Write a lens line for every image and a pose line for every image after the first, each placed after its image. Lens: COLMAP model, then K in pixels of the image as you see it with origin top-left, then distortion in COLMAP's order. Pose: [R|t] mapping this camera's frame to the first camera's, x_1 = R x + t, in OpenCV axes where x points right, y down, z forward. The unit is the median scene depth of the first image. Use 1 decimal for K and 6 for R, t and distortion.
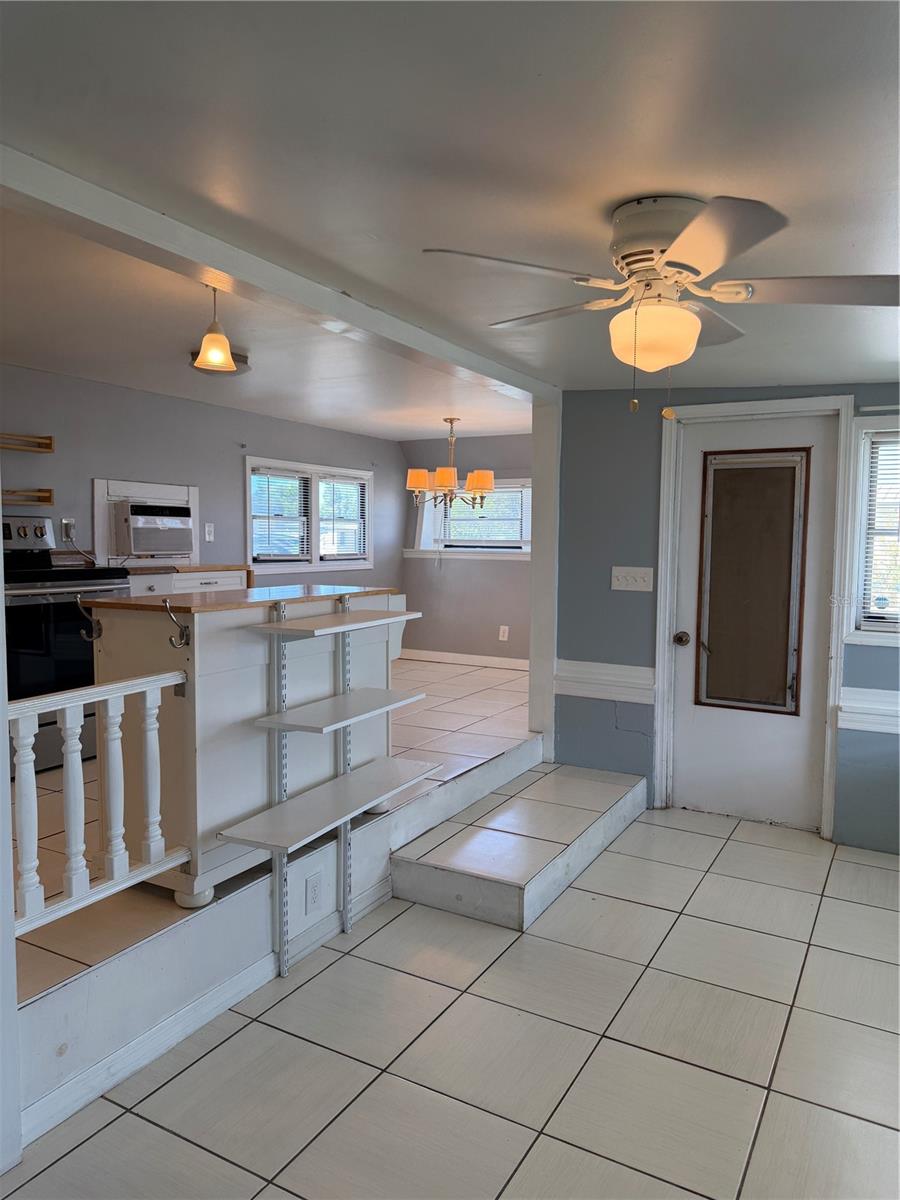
lens RADIAL K [[846.0, 0, 450.7], [0, 846.0, 608.3], [0, 0, 1]] dist [0.050315, -0.053567]
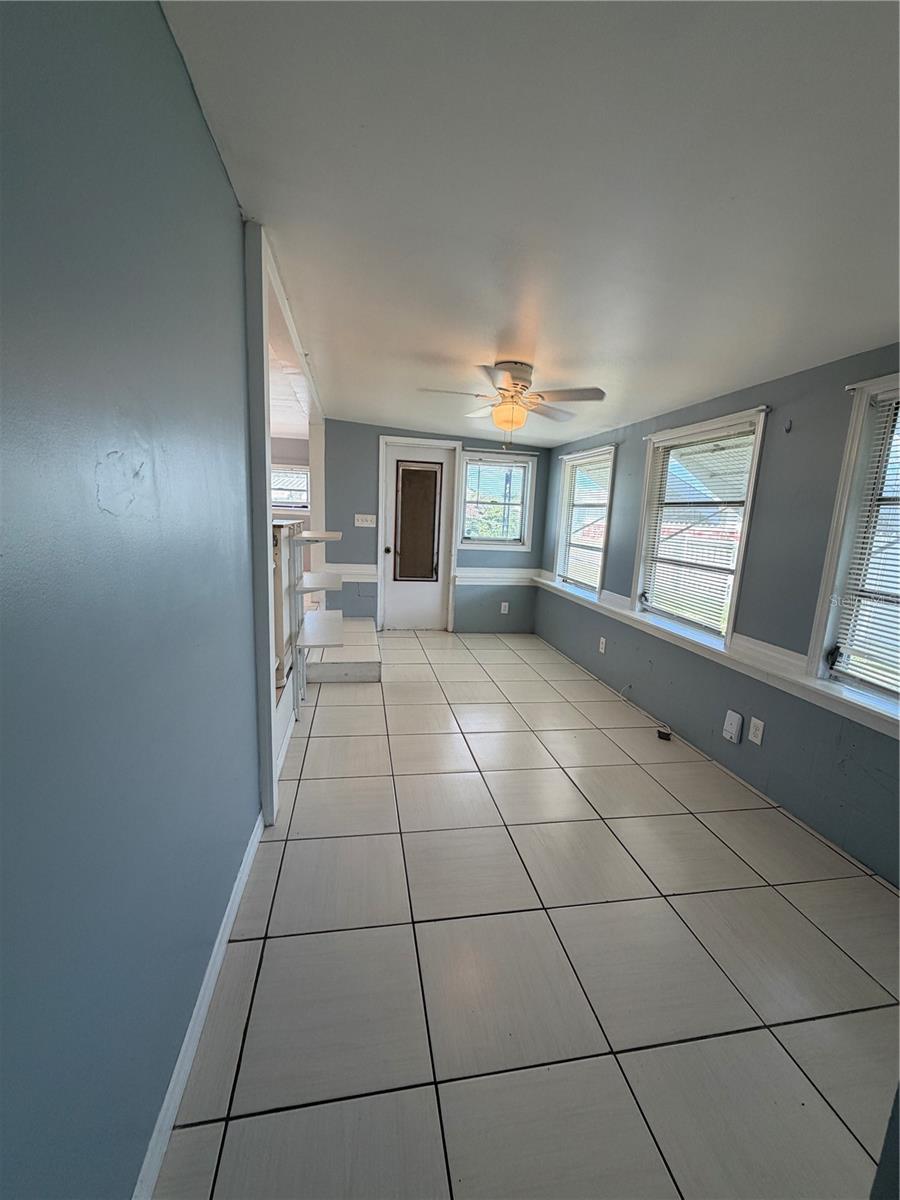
lens RADIAL K [[480.5, 0, 448.6], [0, 480.5, 606.4], [0, 0, 1]] dist [0.001414, 0.000204]
pose [[0.771424, -0.096684, 0.628934, -0.377069], [0.021510, 0.991787, 0.126082, 0.027395], [-0.635958, -0.083734, 0.767167, -0.021366]]
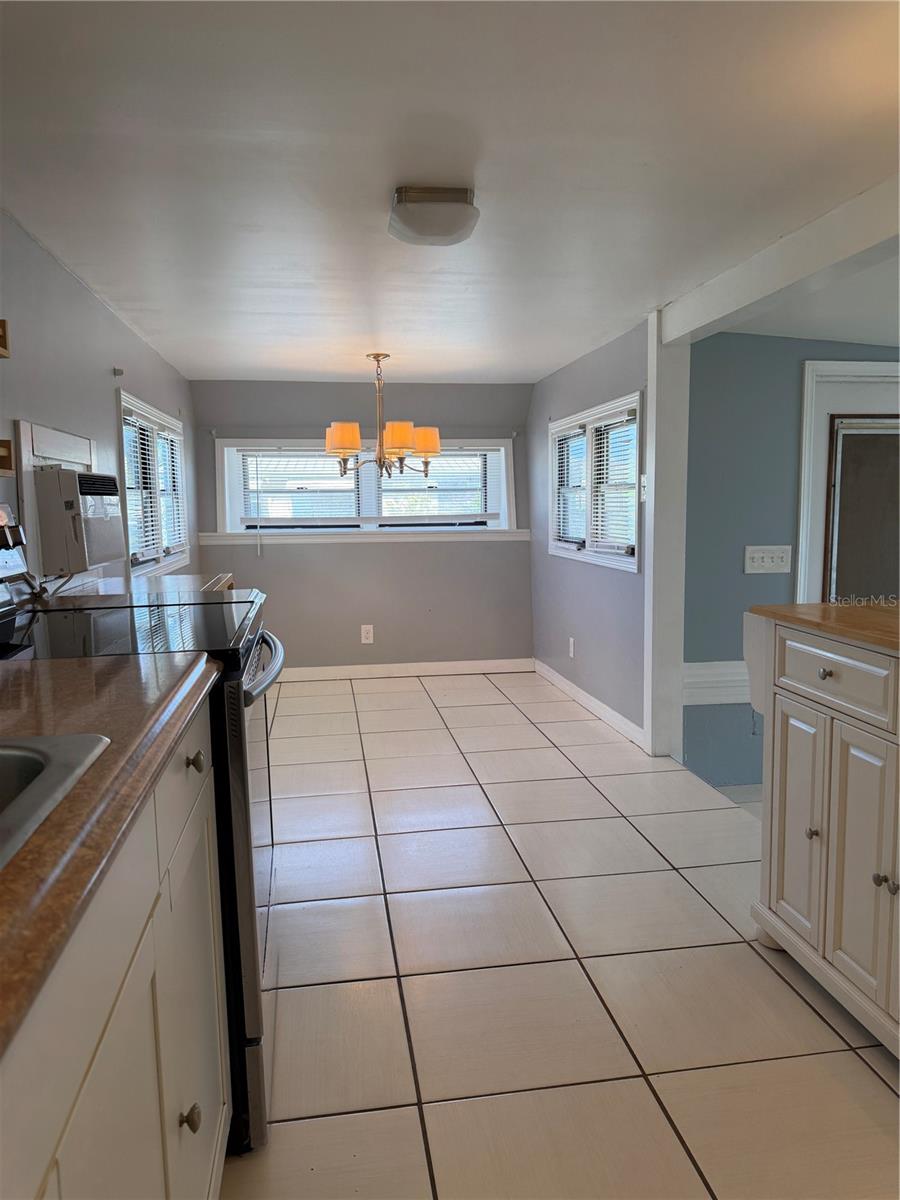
lens RADIAL K [[846.0, 0, 449.2], [0, 846.0, 606.3], [0, 0, 1]] dist [0.050315, -0.053567]
pose [[0.784574, -0.096658, 0.612454, -0.583221], [0.073337, 0.995307, 0.063133, -0.066744], [-0.615682, -0.004617, 0.787981, 0.523662]]
